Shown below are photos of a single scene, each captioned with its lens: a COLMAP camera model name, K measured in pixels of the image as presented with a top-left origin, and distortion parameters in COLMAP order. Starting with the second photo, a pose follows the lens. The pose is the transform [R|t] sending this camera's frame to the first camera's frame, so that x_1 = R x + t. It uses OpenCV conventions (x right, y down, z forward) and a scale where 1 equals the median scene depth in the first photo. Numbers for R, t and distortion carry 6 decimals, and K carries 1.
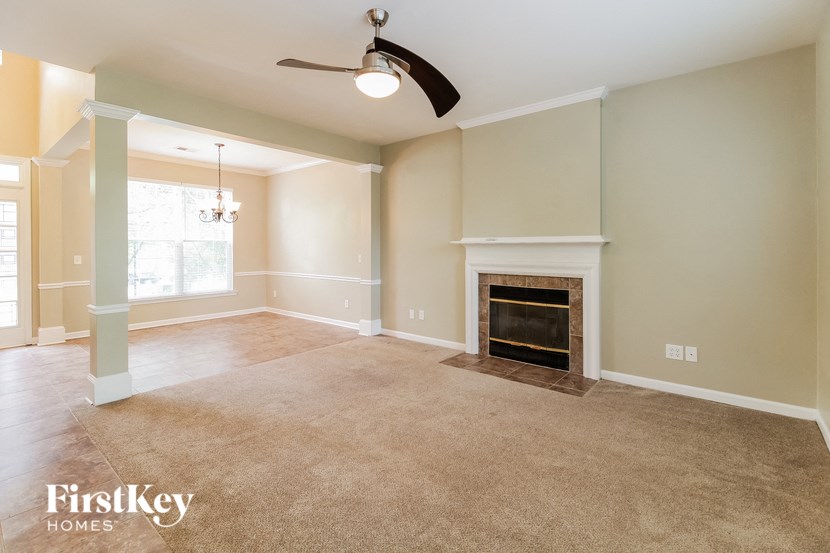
lens RADIAL K [[382.9, 0, 414.0], [0, 382.9, 249.2], [0, 0, 1]] dist [0.000905, -0.009172]
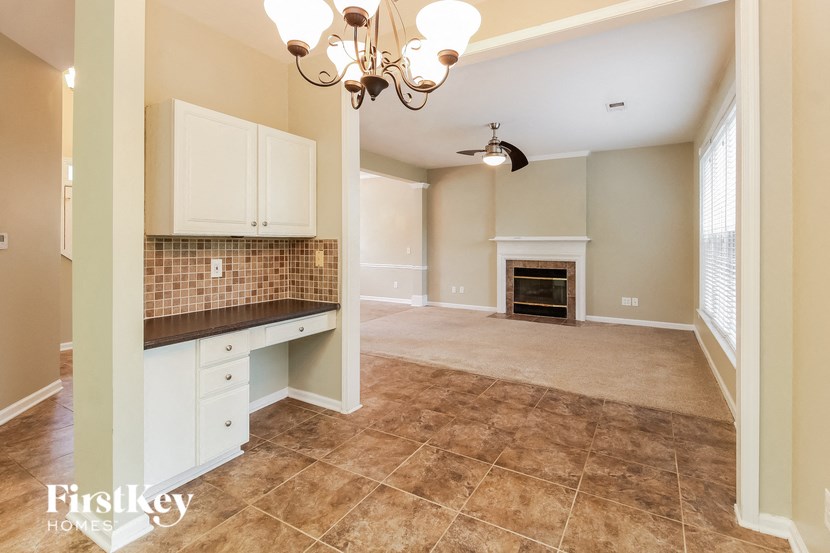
lens RADIAL K [[408.2, 0, 414.9], [0, 408.2, 241.9], [0, 0, 1]] dist [-0.000723, -0.012173]
pose [[0.985593, 0.002981, 0.169106, -0.480217], [-0.002573, 0.999993, -0.002631, -0.004031], [-0.169112, 0.002158, 0.985594, -0.556234]]
